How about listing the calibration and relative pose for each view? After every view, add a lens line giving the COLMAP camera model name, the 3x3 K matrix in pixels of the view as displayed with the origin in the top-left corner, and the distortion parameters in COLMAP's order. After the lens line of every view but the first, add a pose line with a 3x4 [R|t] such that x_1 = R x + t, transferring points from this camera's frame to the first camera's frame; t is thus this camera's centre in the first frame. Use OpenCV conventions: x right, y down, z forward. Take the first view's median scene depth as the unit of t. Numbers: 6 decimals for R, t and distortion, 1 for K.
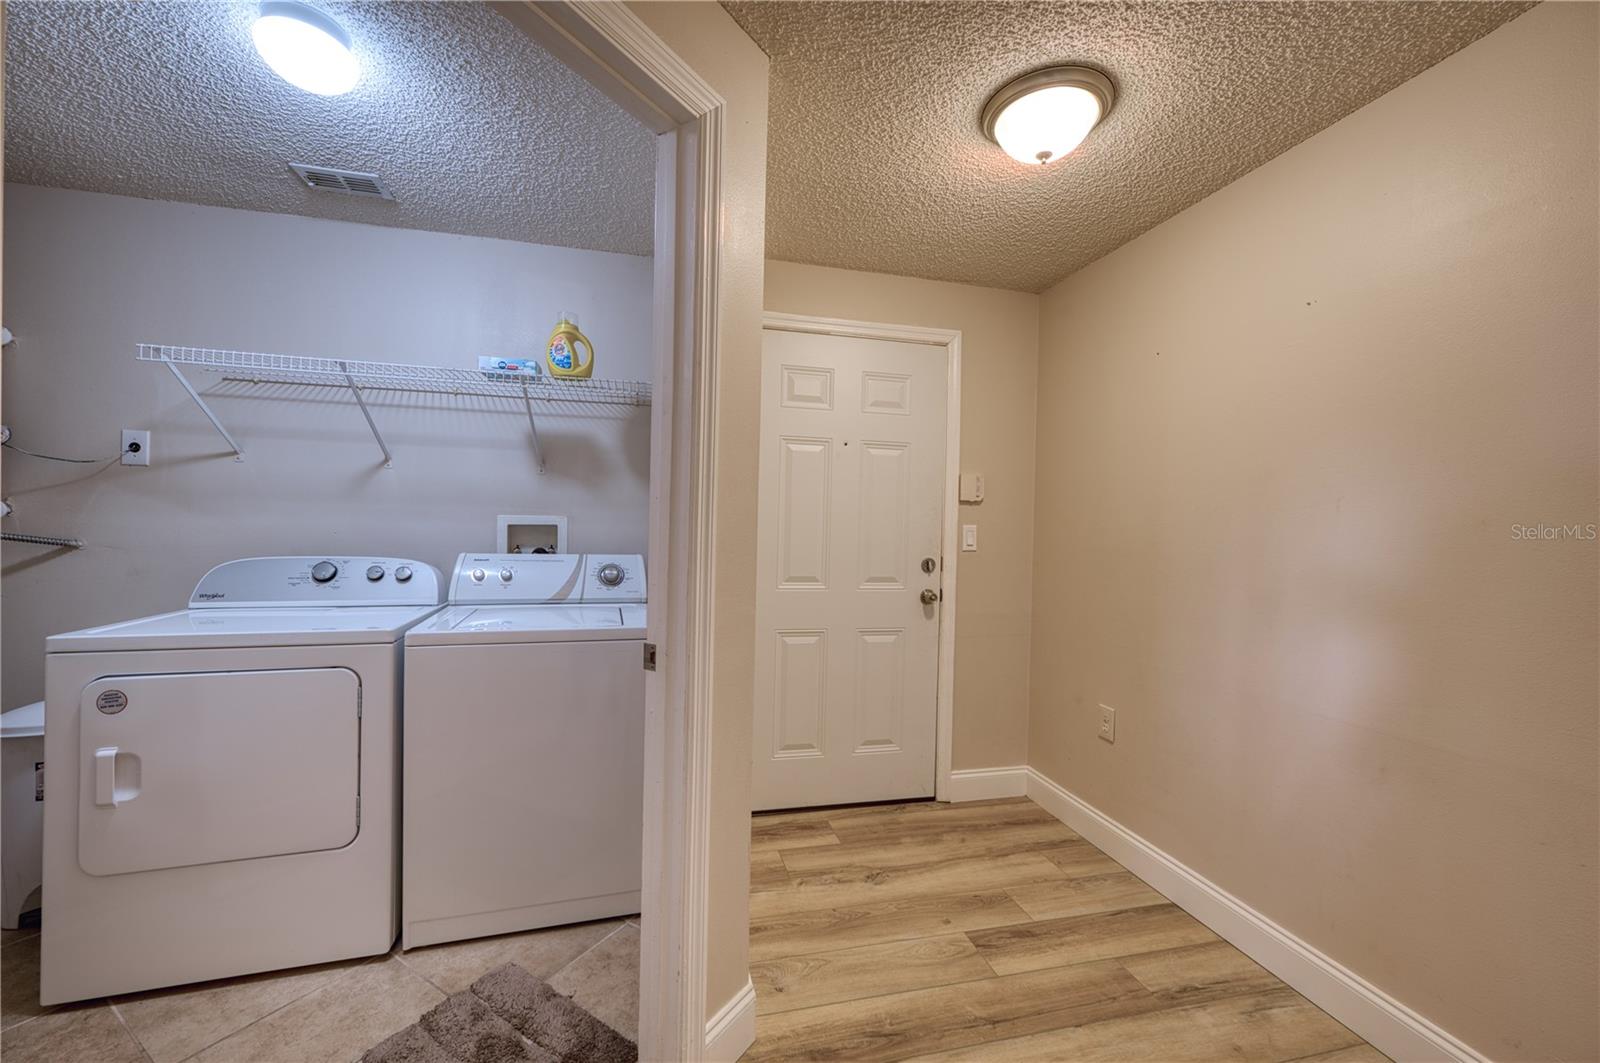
lens RADIAL K [[627.0, 0, 793.4], [0, 627.0, 532.3], [0, 0, 1]] dist [-0.008150, 0.002611]
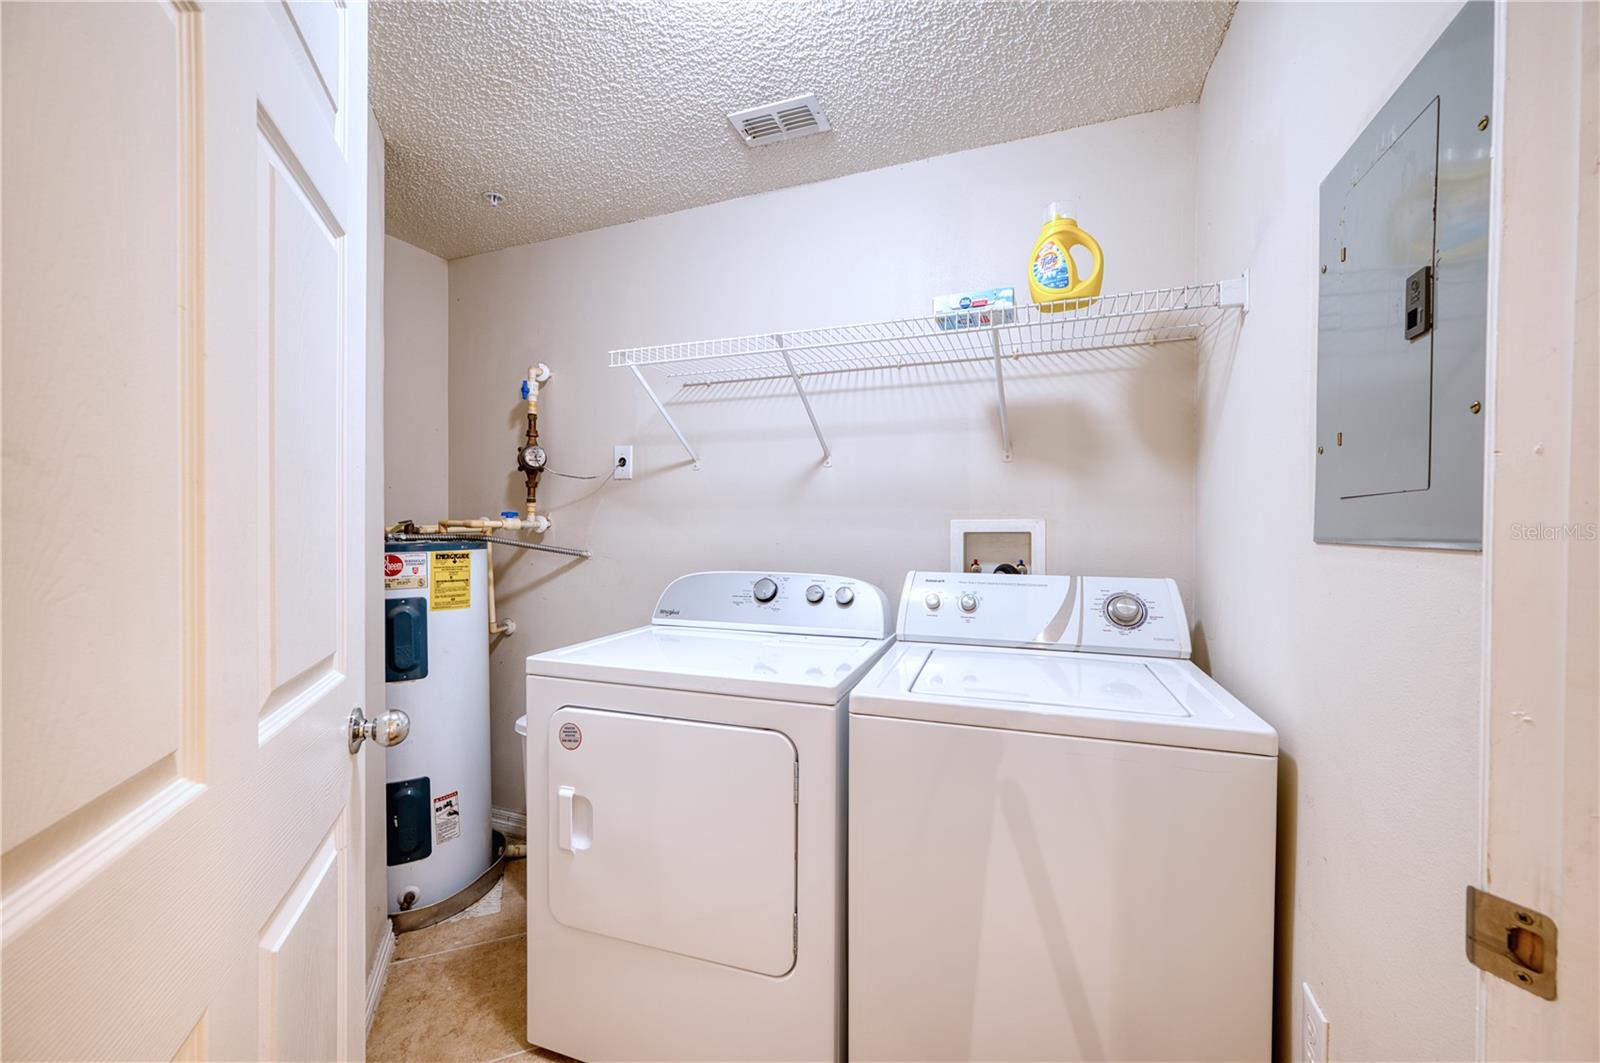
lens RADIAL K [[627.0, 0, 803.2], [0, 627.0, 528.0], [0, 0, 1]] dist [-0.008150, 0.002611]
pose [[0.817205, -0.013594, -0.576187, -0.209484], [0.006334, 0.999873, -0.014605, -0.009136], [0.576313, 0.008286, 0.817187, 0.322318]]
